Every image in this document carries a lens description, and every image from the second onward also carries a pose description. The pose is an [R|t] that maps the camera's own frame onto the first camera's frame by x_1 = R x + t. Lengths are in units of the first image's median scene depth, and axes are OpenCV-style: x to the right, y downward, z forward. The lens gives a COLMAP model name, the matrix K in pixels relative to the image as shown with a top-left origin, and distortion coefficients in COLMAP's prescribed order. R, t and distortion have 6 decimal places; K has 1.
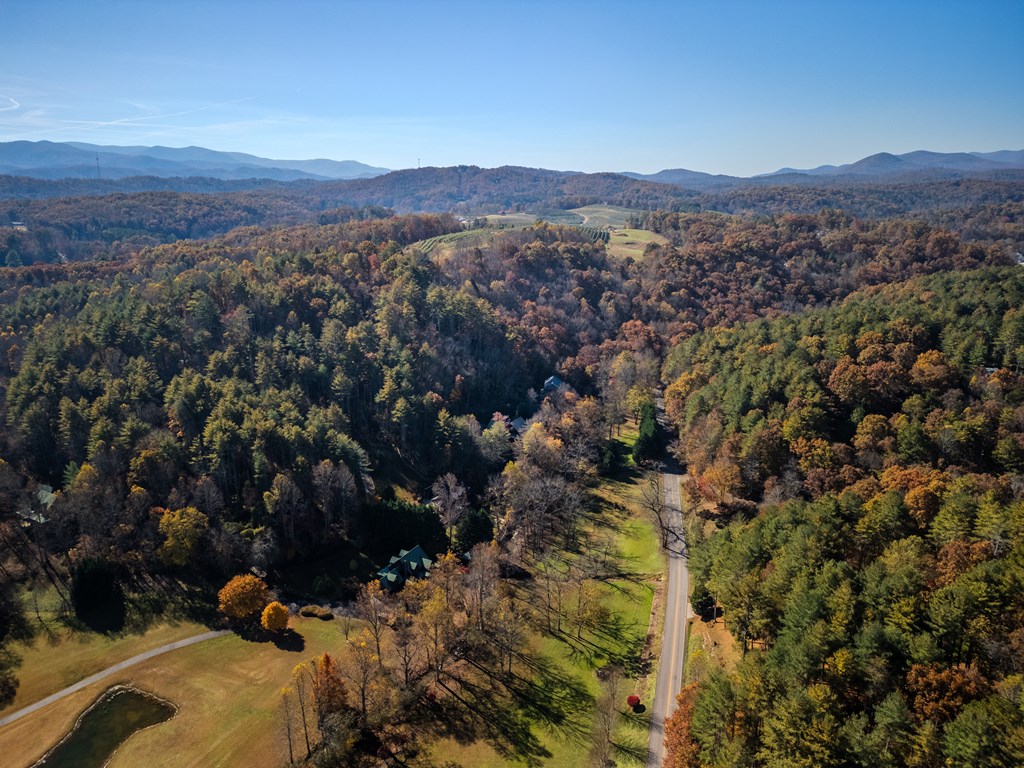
lens RADIAL K [[728.2, 0, 511.7], [0, 728.2, 364.9], [0, 0, 1]] dist [0.044737, -0.057865]
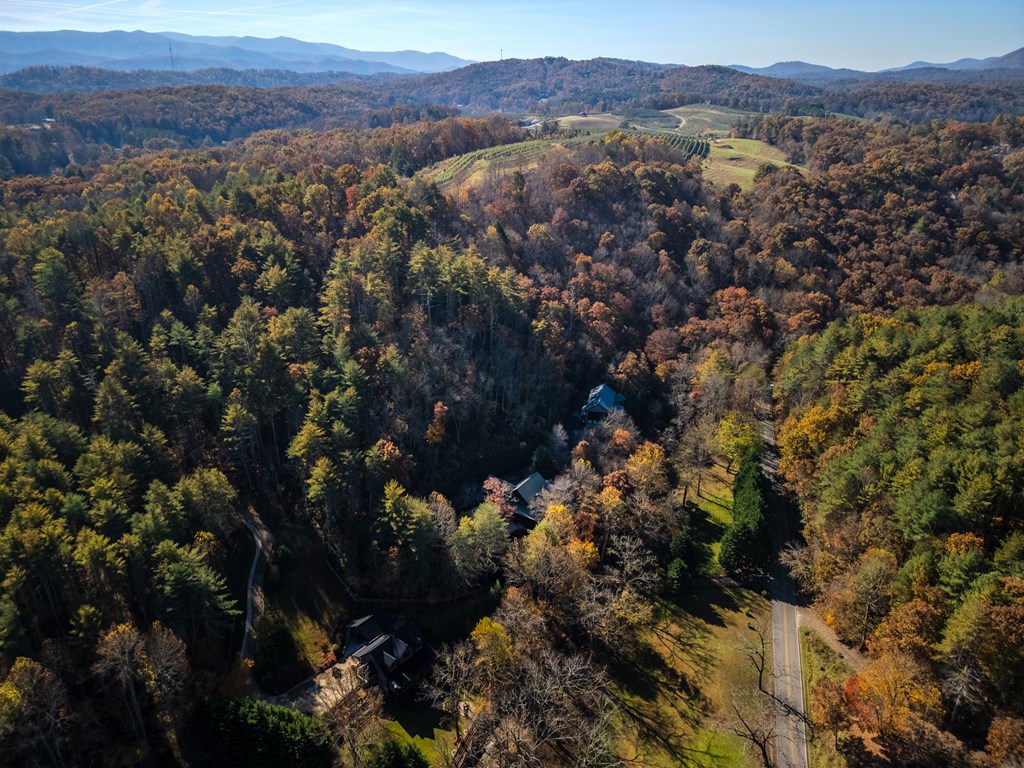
lens RADIAL K [[728.2, 0, 511.7], [0, 728.2, 364.9], [0, 0, 1]] dist [0.044737, -0.057865]
pose [[0.992417, 0.049847, -0.112353, 0.036770], [-0.034811, 0.990635, 0.132022, -0.067011], [0.117882, -0.127110, 0.984859, 0.265034]]
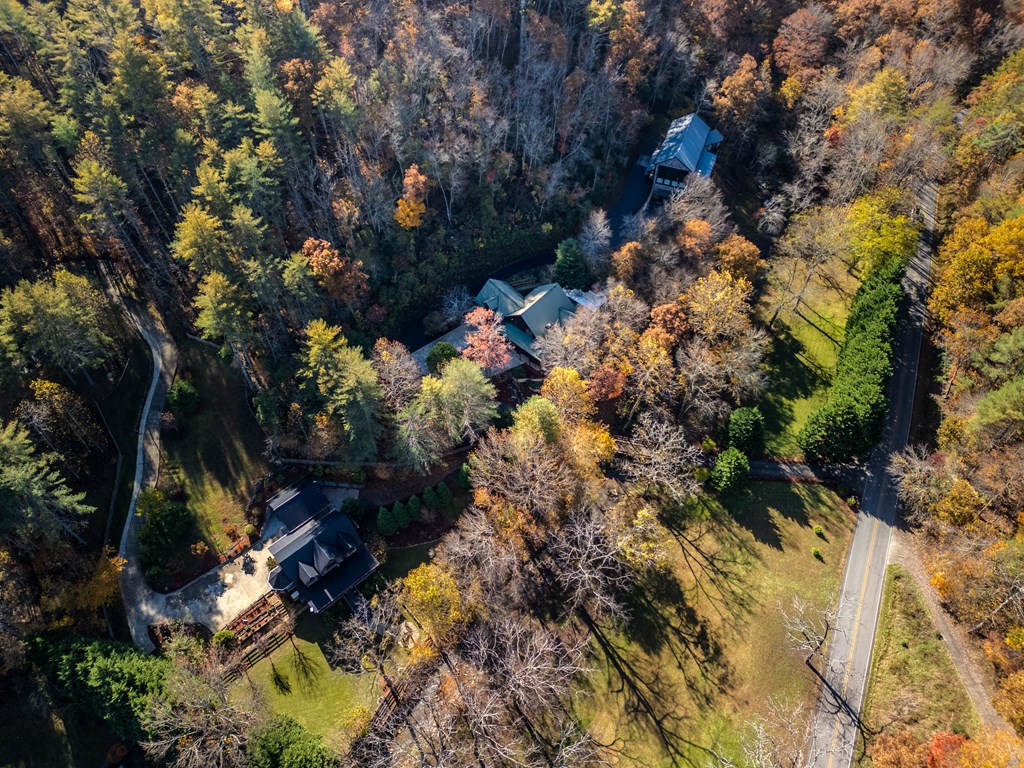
lens RADIAL K [[718.1, 0, 512.0], [0, 718.1, 384.0], [0, 0, 1]] dist [0.053930, -0.057501]
pose [[0.964279, 0.211541, -0.159422, 0.043080], [-0.067092, 0.777275, 0.625573, -0.094346], [0.256249, -0.592531, 0.763704, 0.425463]]
